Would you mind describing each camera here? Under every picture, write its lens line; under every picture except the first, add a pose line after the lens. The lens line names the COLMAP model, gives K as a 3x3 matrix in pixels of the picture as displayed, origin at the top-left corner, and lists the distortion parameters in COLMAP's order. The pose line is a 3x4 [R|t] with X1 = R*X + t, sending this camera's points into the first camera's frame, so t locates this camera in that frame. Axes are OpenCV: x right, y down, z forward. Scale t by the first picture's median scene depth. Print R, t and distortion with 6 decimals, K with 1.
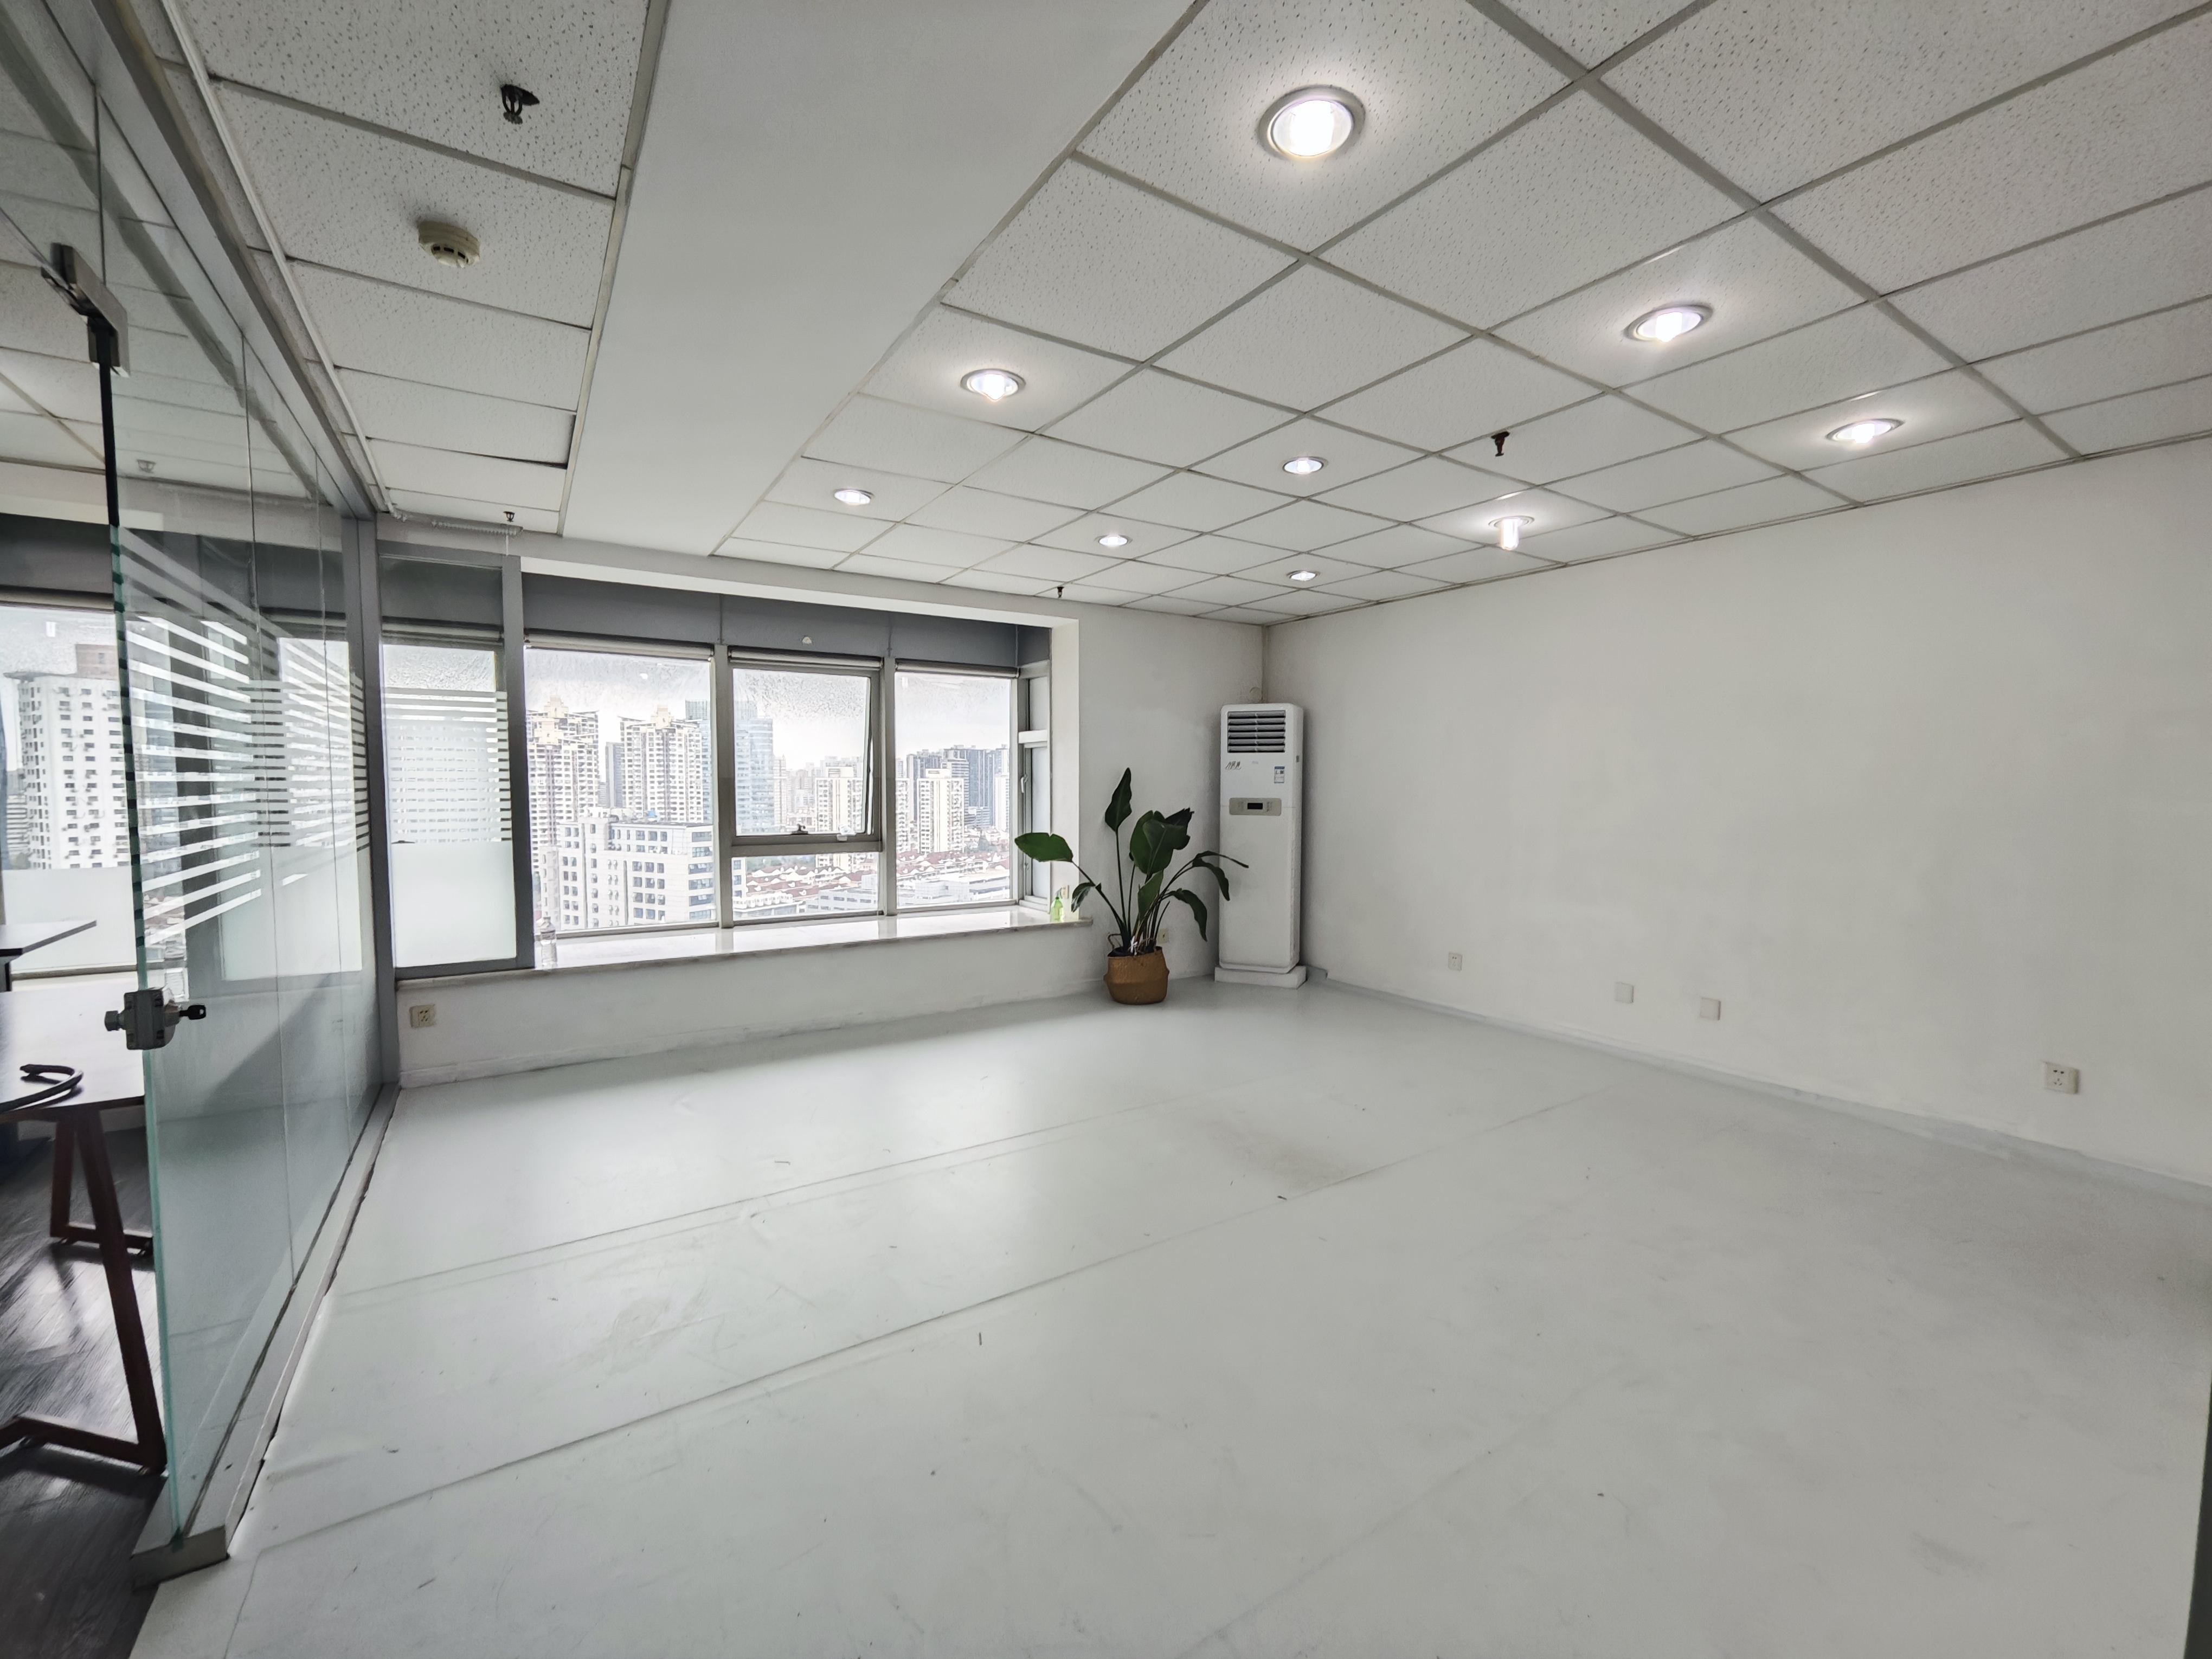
lens RADIAL K [[918.4, 0, 1109.6], [0, 918.4, 839.1], [0, 0, 1]] dist [-0.011562, 0.008296]
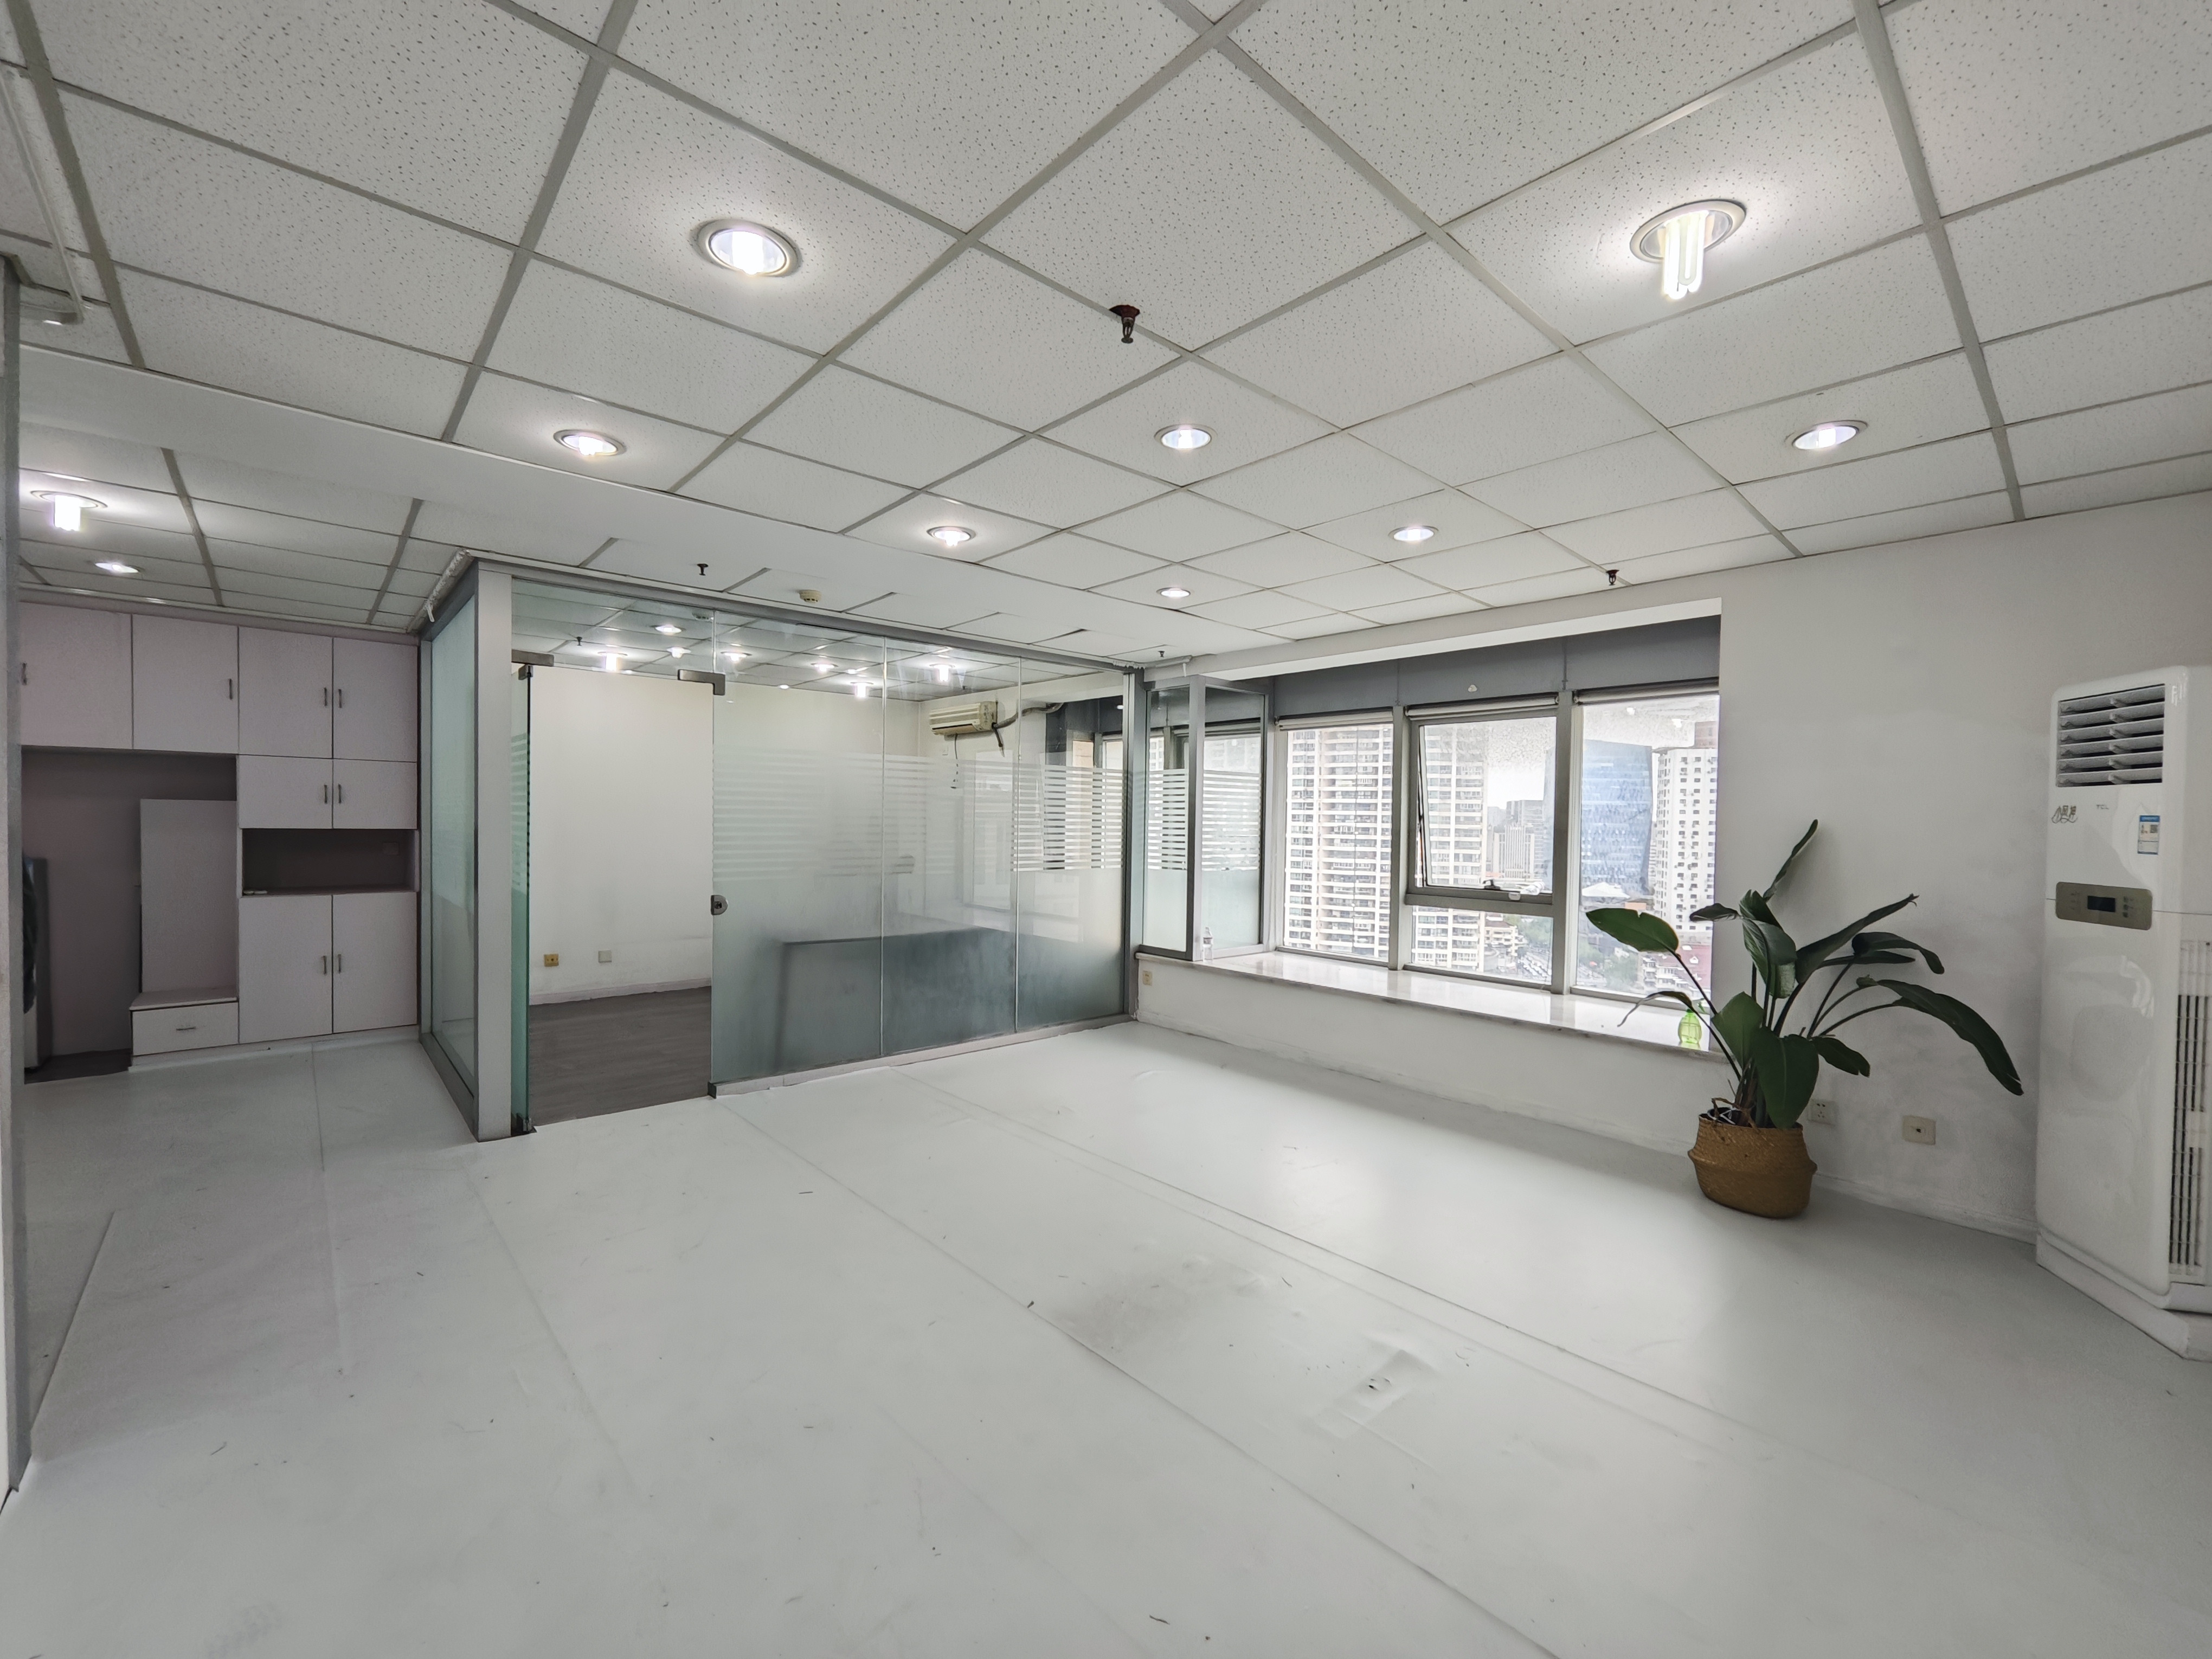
lens RADIAL K [[918.4, 0, 1109.6], [0, 918.4, 839.1], [0, 0, 1]] dist [-0.011562, 0.008296]
pose [[0.158146, 0.020009, -0.987213, 0.596362], [-0.074693, 0.997172, 0.008245, -0.039445], [0.984587, 0.072434, 0.159194, 0.505415]]
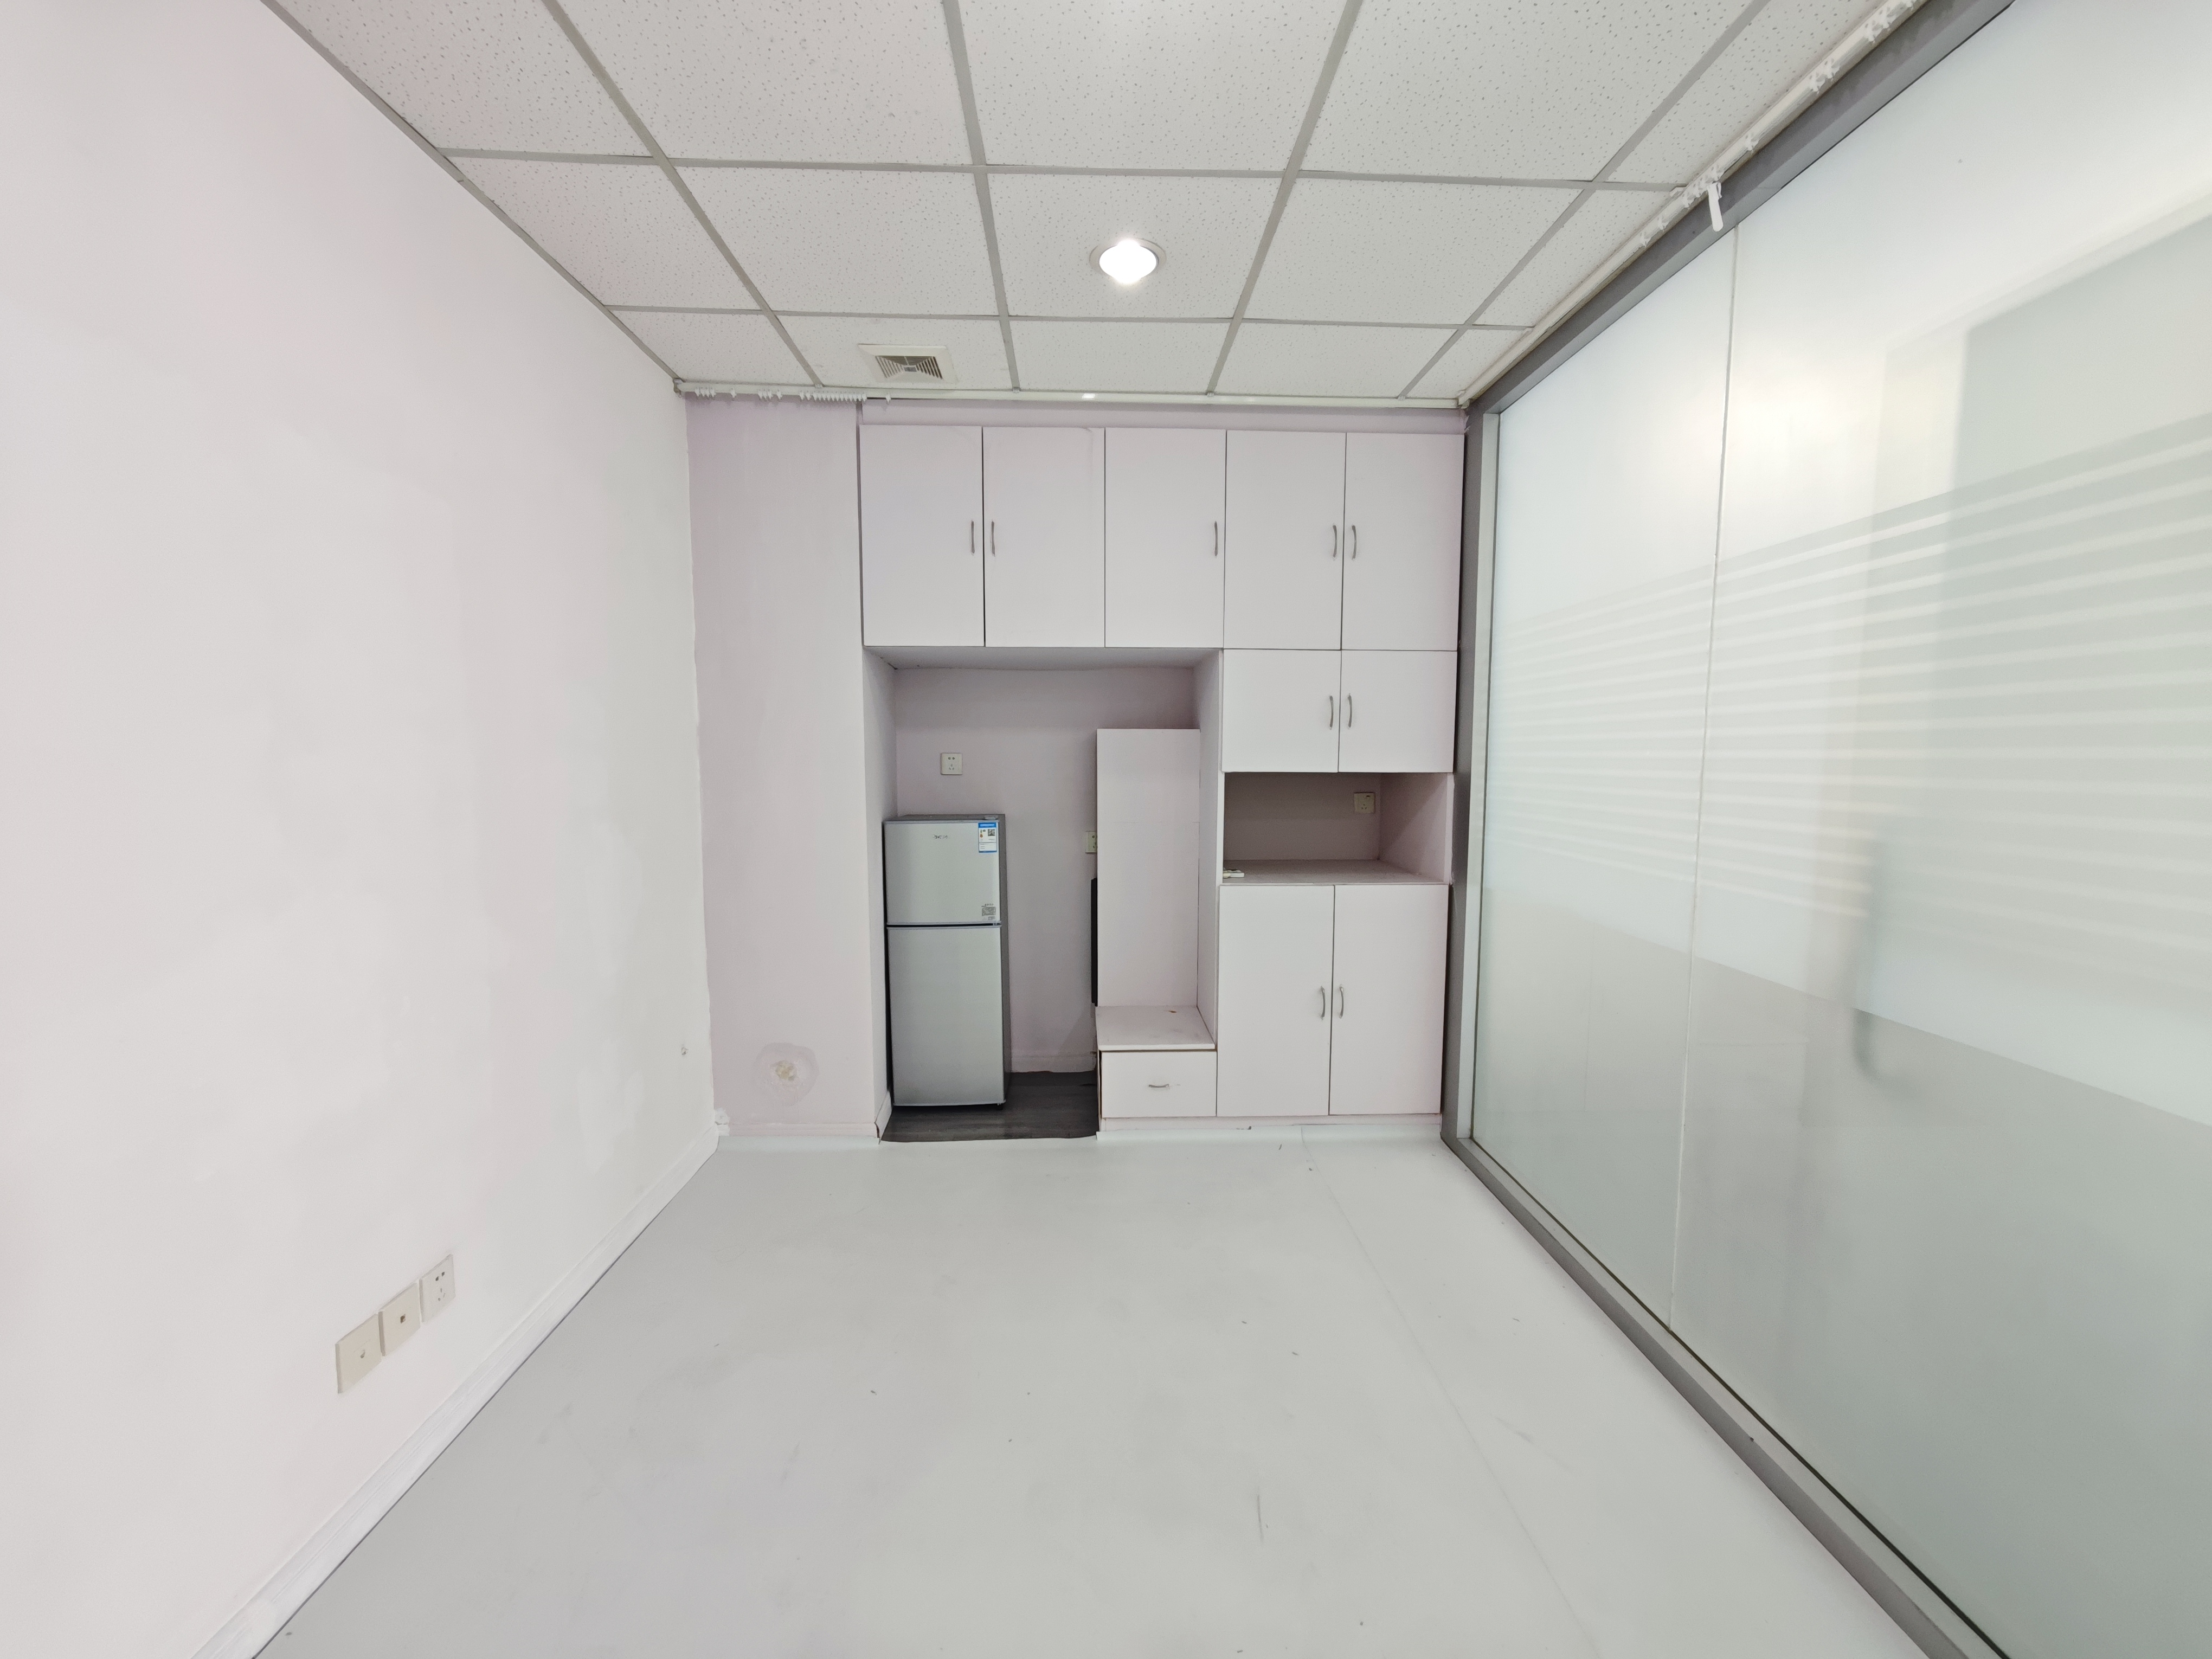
lens RADIAL K [[918.4, 0, 1109.6], [0, 918.4, 839.1], [0, 0, 1]] dist [-0.011562, 0.008296]
pose [[-0.510872, 0.080389, -0.855890, 0.560727], [-0.058282, 0.990088, 0.127782, -0.037048], [0.857679, 0.115163, -0.501123, 0.472398]]
